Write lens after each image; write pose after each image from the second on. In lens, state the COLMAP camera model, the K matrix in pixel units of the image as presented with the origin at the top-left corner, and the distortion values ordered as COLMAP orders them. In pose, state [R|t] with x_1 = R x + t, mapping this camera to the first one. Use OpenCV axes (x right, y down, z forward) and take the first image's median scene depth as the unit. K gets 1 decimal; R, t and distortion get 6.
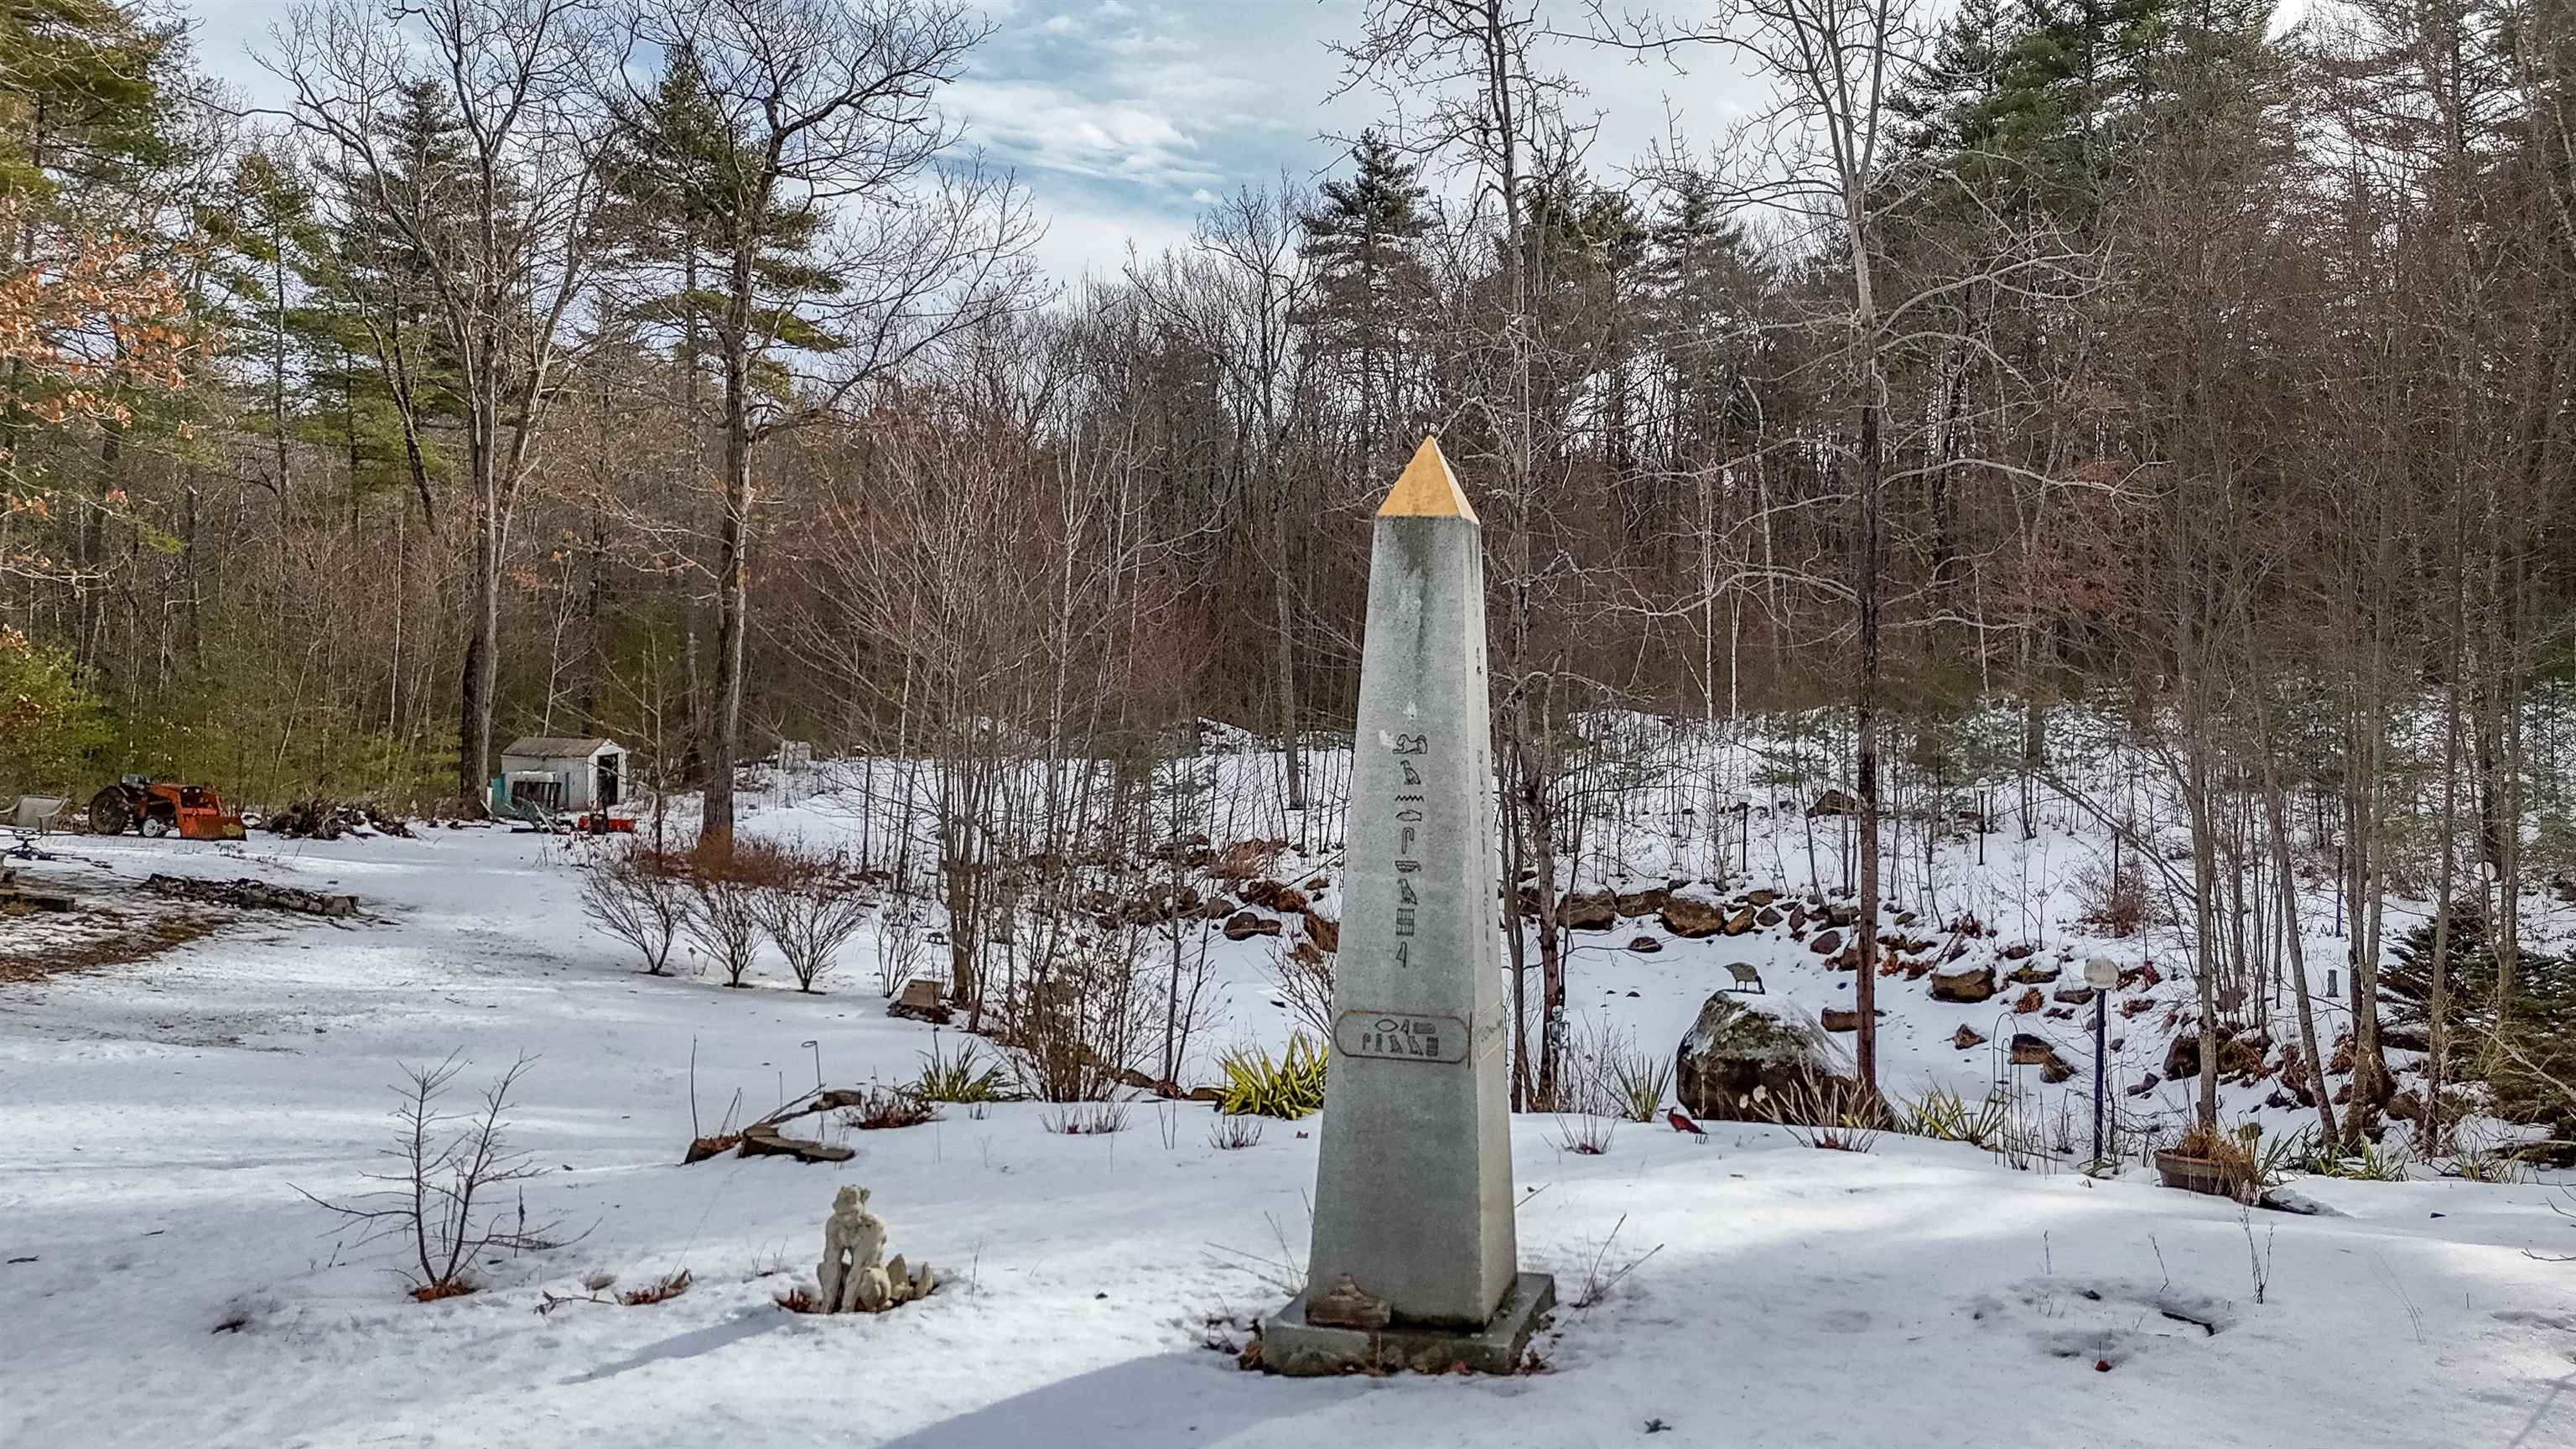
lens RADIAL K [[1916.6, 0, 1294.1], [0, 1916.6, 718.4], [0, 0, 1]] dist [0.084001, -0.094253]
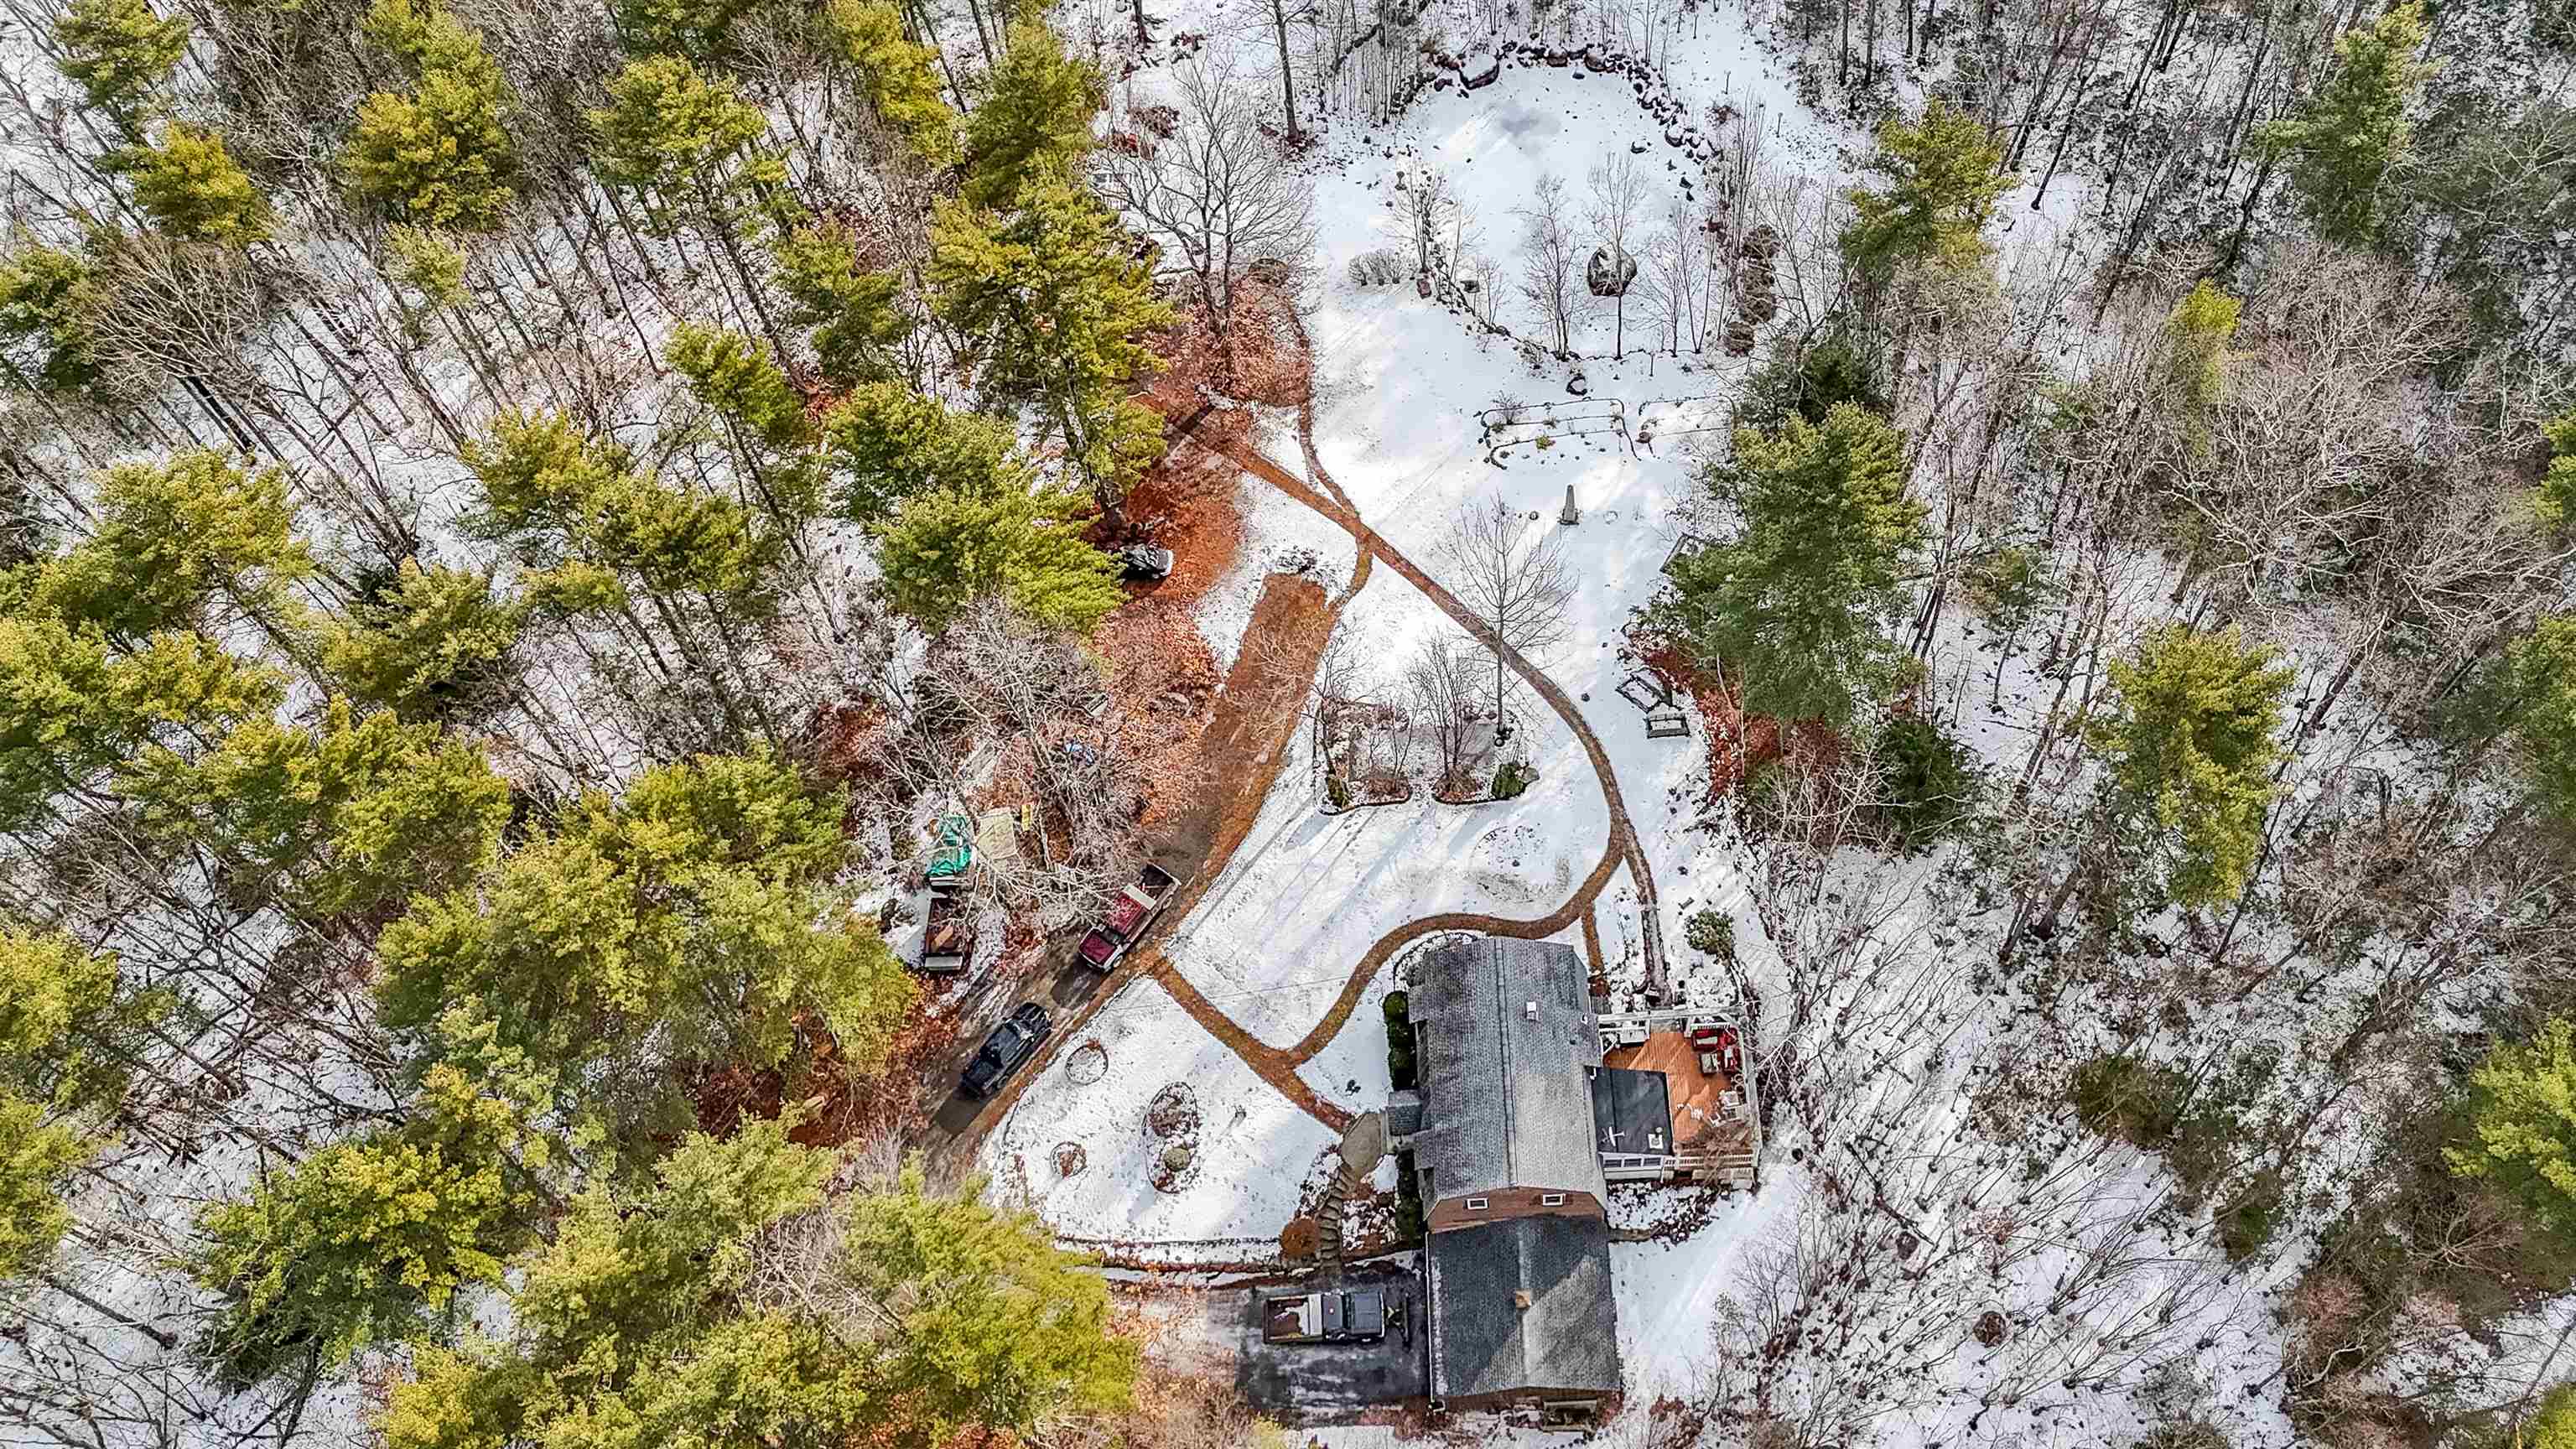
lens RADIAL K [[2063.0, 0, 1424.6], [0, 2063.0, 754.5], [0, 0, 1]] dist [0.082714, -0.092087]
pose [[0.980622, -0.187299, 0.057449, -0.417799], [0.048099, 0.514435, 0.856180, -2.050099], [-0.189916, -0.836825, 0.513475, -1.423745]]
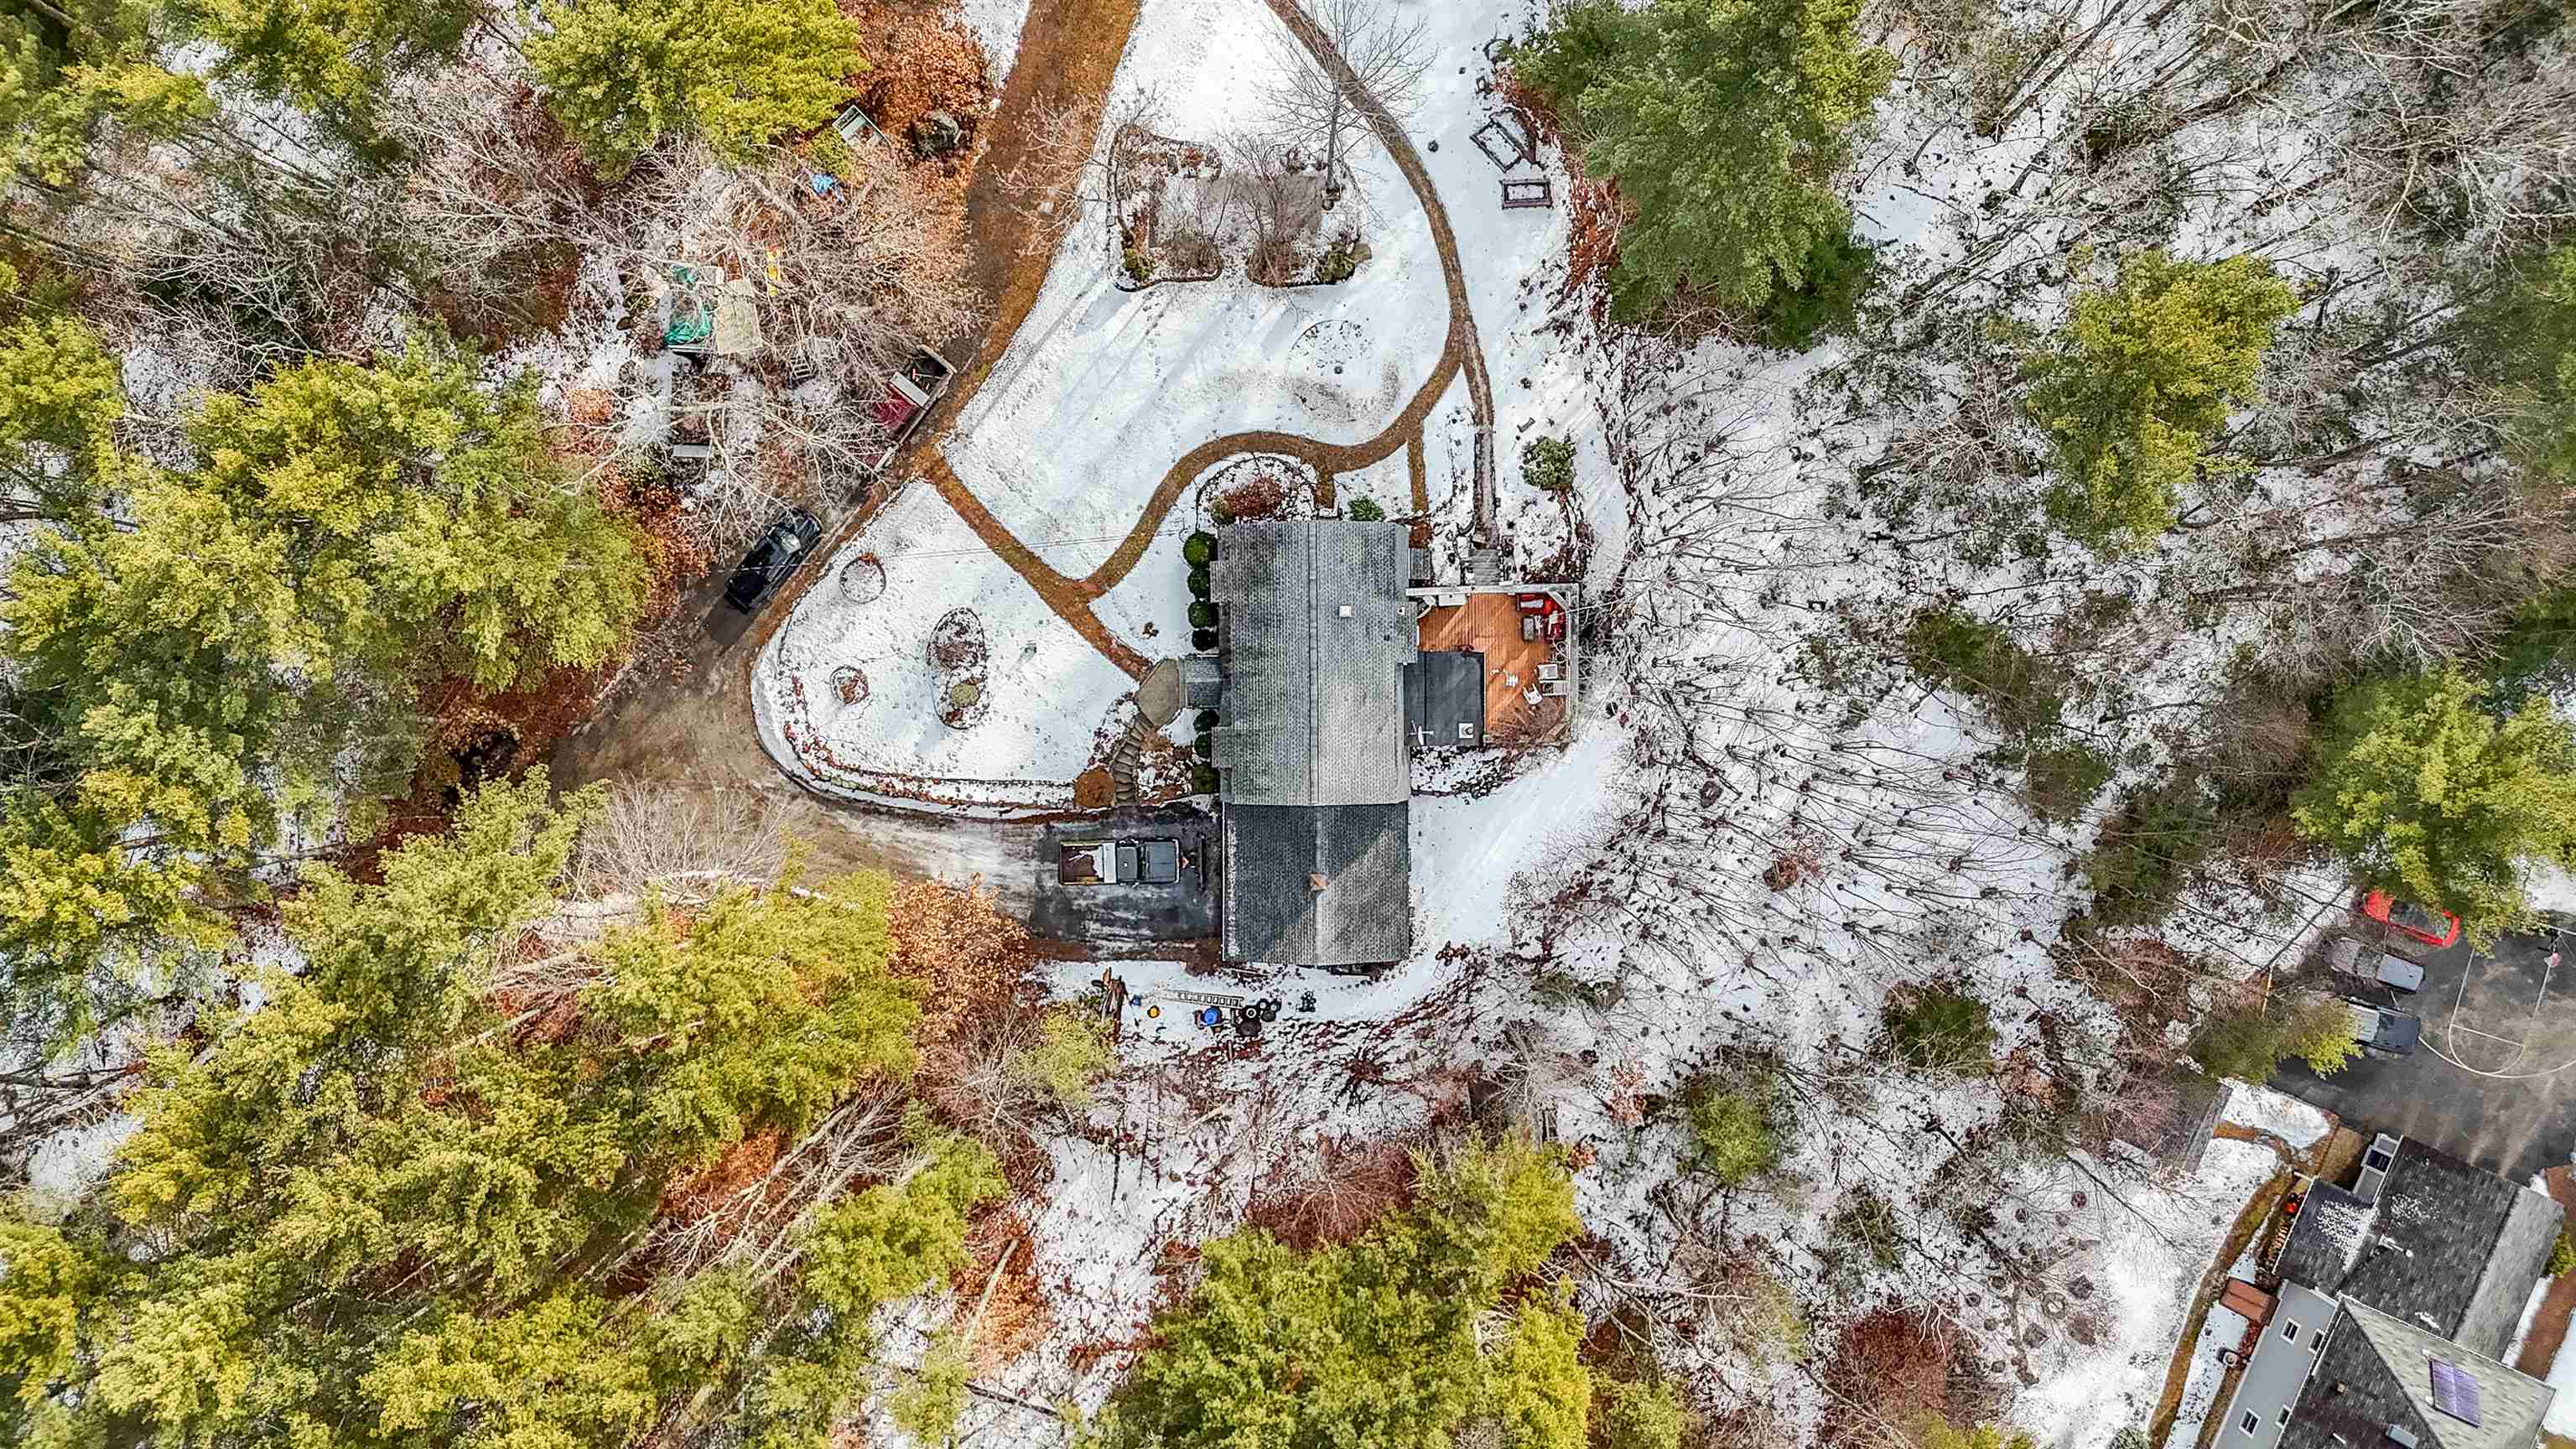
lens RADIAL K [[1916.6, 0, 1273.9], [0, 1916.6, 750.4], [0, 0, 1]] dist [0.084001, -0.094253]
pose [[0.986957, -0.160260, -0.015248, -0.298514], [0.017133, 0.010387, 0.999799, -1.891488], [-0.160070, -0.987020, 0.012997, -0.725897]]
